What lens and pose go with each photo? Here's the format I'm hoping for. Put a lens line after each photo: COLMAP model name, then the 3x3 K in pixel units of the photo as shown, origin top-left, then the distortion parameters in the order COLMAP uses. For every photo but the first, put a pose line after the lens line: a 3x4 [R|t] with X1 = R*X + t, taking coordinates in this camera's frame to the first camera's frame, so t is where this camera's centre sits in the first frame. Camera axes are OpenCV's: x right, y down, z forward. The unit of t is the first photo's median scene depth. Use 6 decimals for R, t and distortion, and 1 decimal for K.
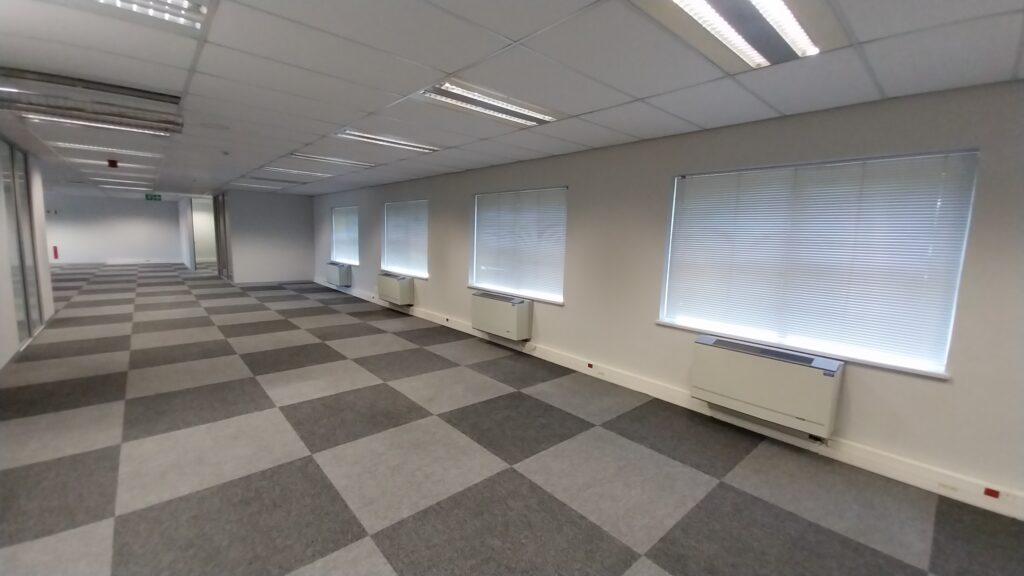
lens RADIAL K [[401.7, 0, 512.0], [0, 401.7, 288.0], [0, 0, 1]] dist [0.024789, -0.015541]
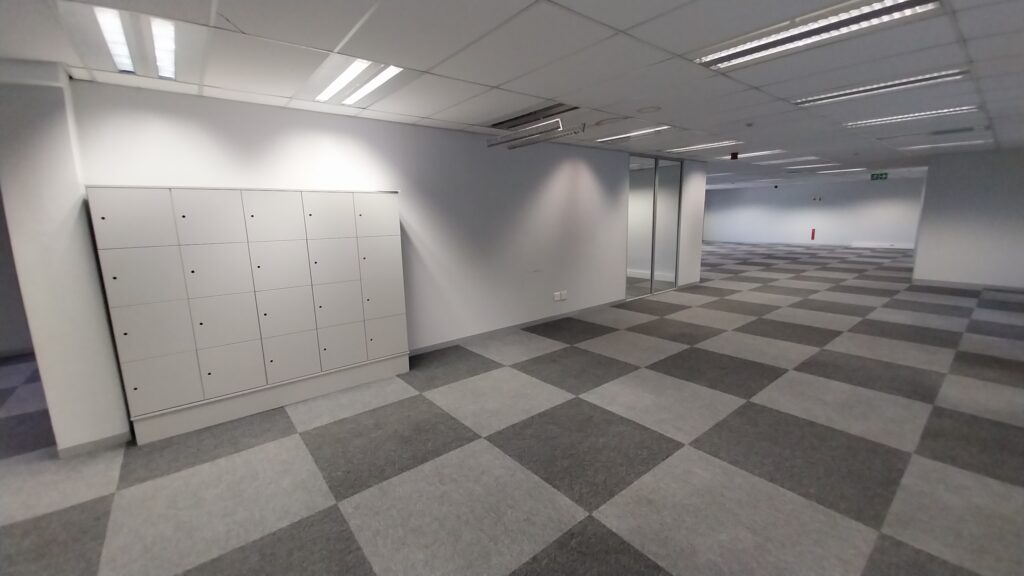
lens RADIAL K [[401.7, 0, 512.0], [0, 401.7, 288.0], [0, 0, 1]] dist [0.024789, -0.015541]
pose [[-0.046829, 0.148615, -0.987786, 0.318968], [-0.107159, 0.982417, 0.152888, -0.087264], [0.993138, 0.113009, -0.030080, 0.751748]]
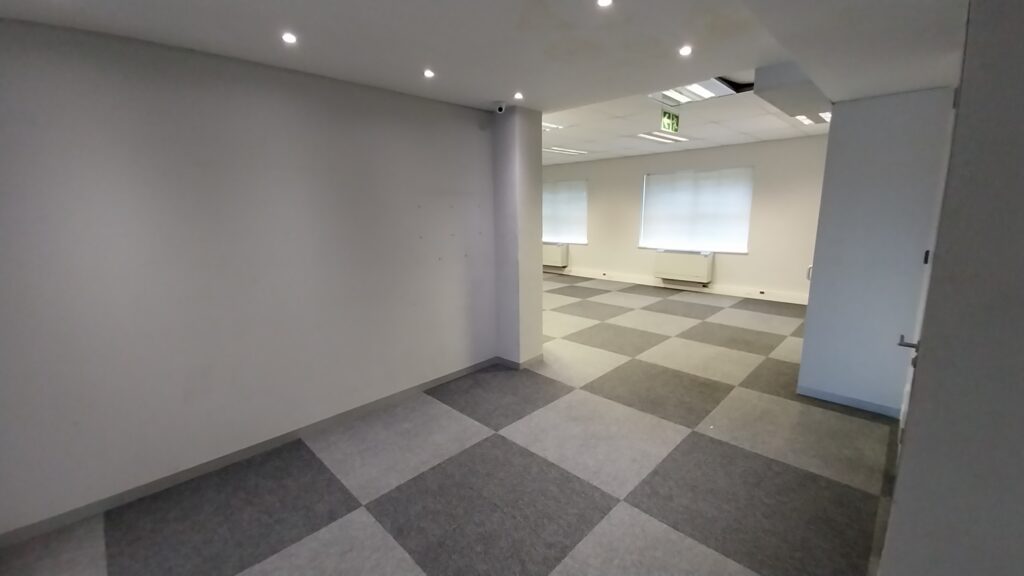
lens RADIAL K [[401.7, 0, 512.0], [0, 401.7, 288.0], [0, 0, 1]] dist [0.024789, -0.015541]
pose [[0.996628, -0.058753, 0.057284, -0.394998], [0.054554, 0.995890, 0.072297, 0.106657], [-0.061296, -0.068928, 0.995737, -0.980453]]
